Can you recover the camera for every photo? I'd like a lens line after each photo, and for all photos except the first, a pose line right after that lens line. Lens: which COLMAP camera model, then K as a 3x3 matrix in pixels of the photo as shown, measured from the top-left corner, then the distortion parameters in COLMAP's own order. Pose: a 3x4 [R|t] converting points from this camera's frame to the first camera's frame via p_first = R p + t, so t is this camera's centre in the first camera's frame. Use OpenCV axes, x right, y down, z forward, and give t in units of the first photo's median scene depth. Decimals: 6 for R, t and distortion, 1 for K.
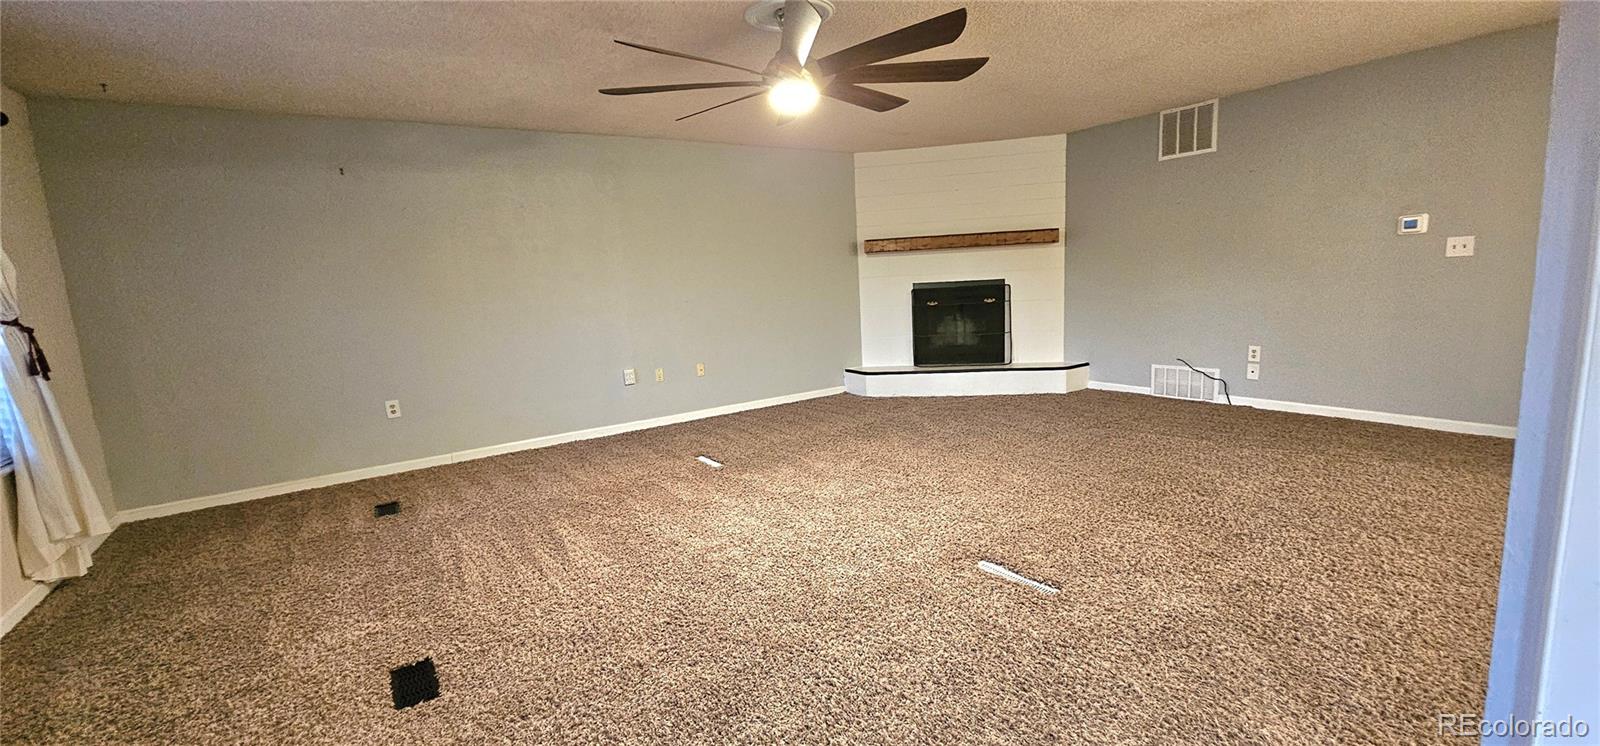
lens RADIAL K [[658.1, 0, 798.8], [0, 658.1, 378.0], [0, 0, 1]] dist [-0.001184, -0.000118]
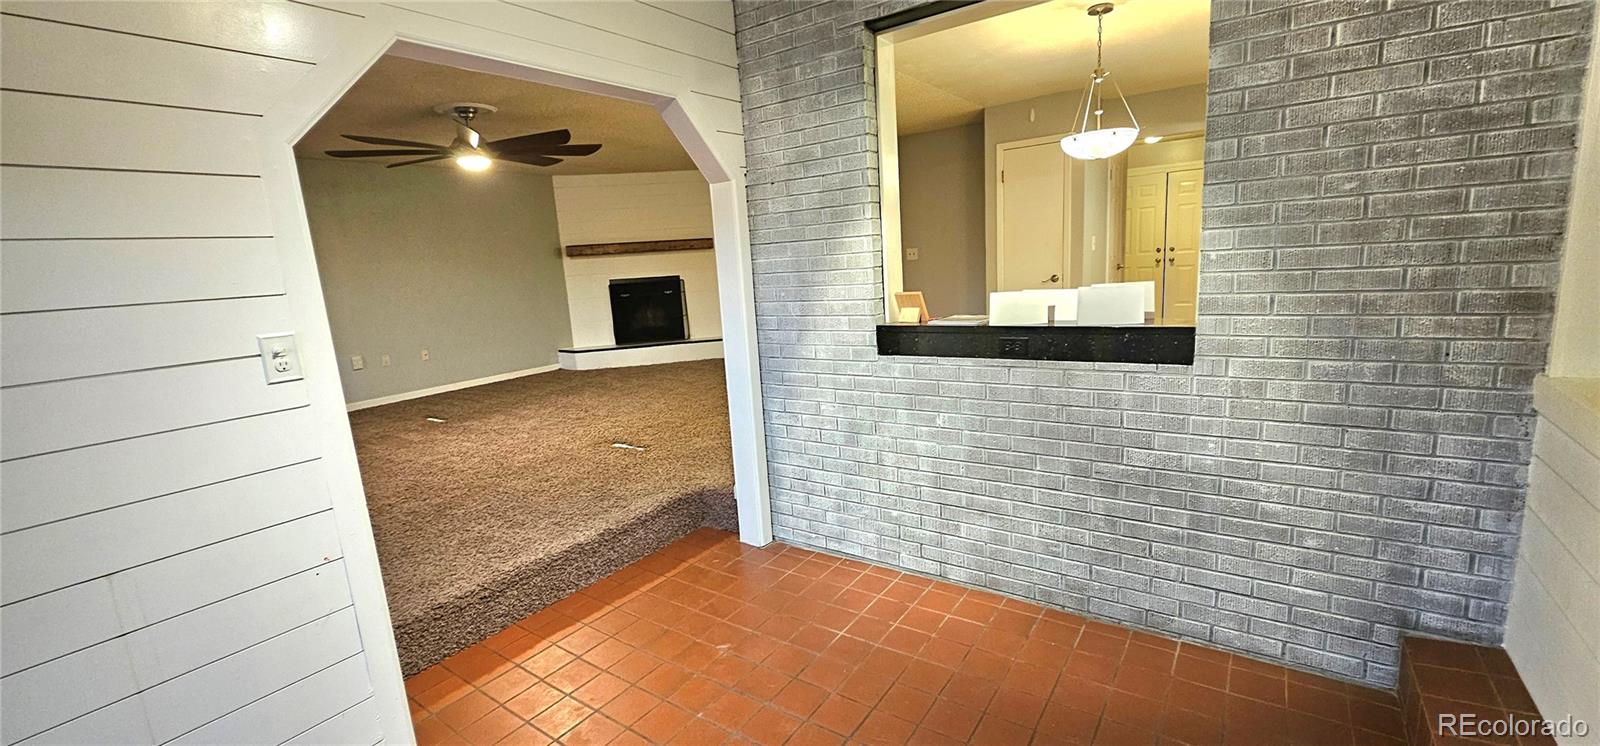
lens RADIAL K [[658.1, 0, 798.8], [0, 658.1, 378.0], [0, 0, 1]] dist [-0.001184, -0.000118]
pose [[0.935189, -0.067416, 0.347673, 0.063120], [0.064747, 0.997715, 0.019304, 0.047216], [-0.348180, 0.004458, 0.937417, -0.337838]]
